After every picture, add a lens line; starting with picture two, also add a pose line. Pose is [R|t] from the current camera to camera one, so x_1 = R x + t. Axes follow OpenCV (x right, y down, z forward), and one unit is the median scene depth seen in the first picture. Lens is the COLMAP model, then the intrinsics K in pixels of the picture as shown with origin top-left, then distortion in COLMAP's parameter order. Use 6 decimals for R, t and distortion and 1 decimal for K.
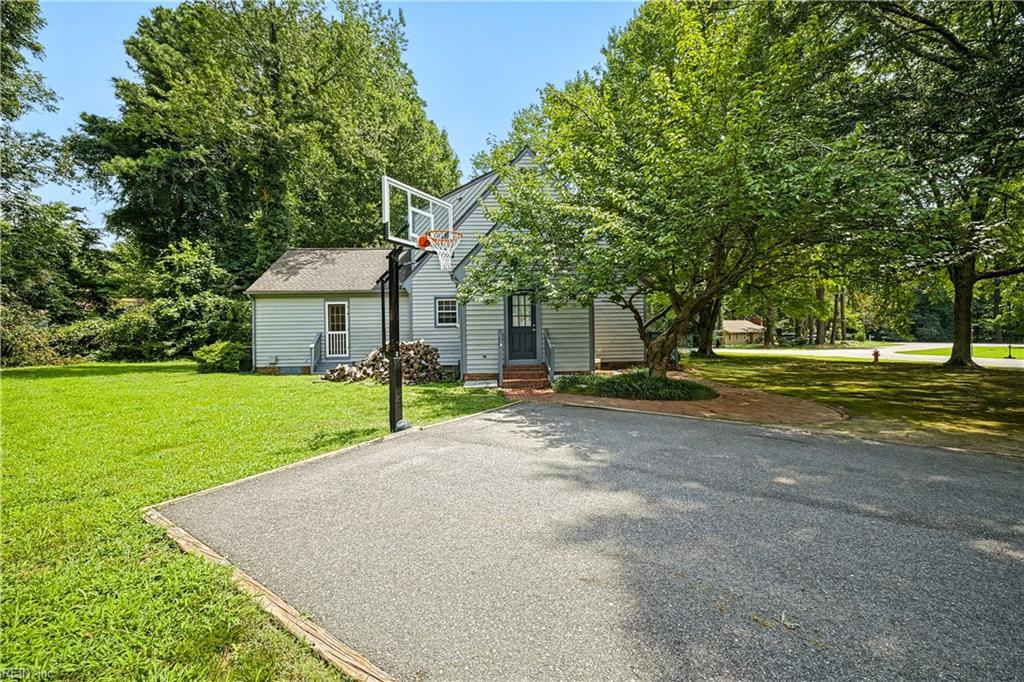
lens RADIAL K [[407.7, 0, 512.2], [0, 407.7, 340.7], [0, 0, 1]] dist [0.001591, -0.000009]
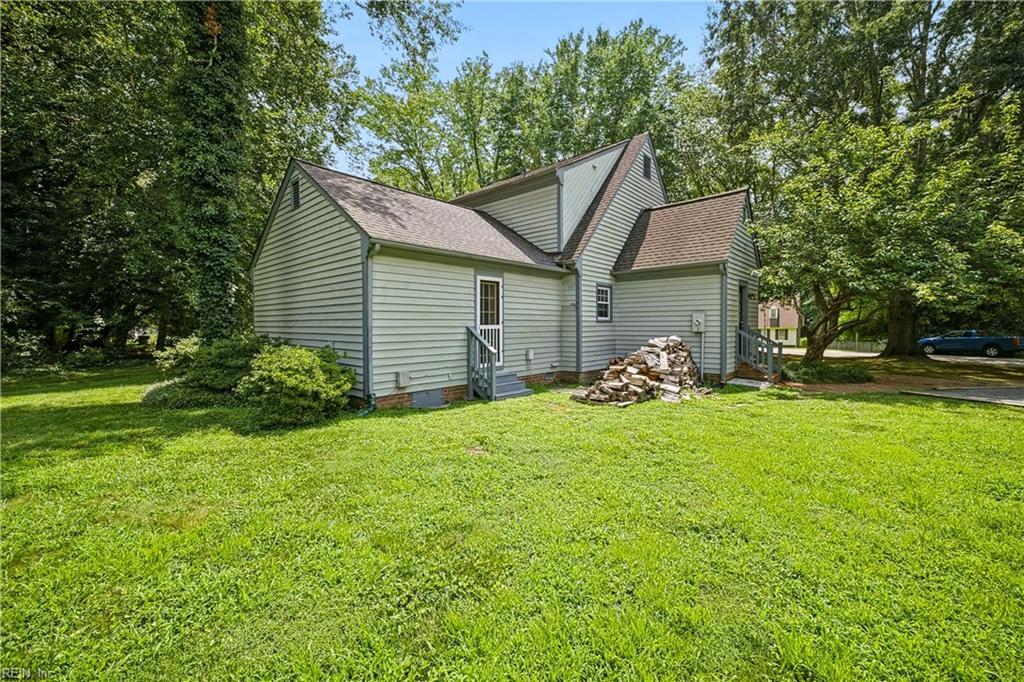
lens RADIAL K [[407.7, 0, 511.7], [0, 407.7, 337.4], [0, 0, 1]] dist [0.001591, -0.000009]
pose [[0.680137, -0.009558, 0.733023, -0.854783], [-0.005737, 0.999815, 0.018359, -0.015898], [-0.733063, -0.016692, 0.679956, 0.561506]]
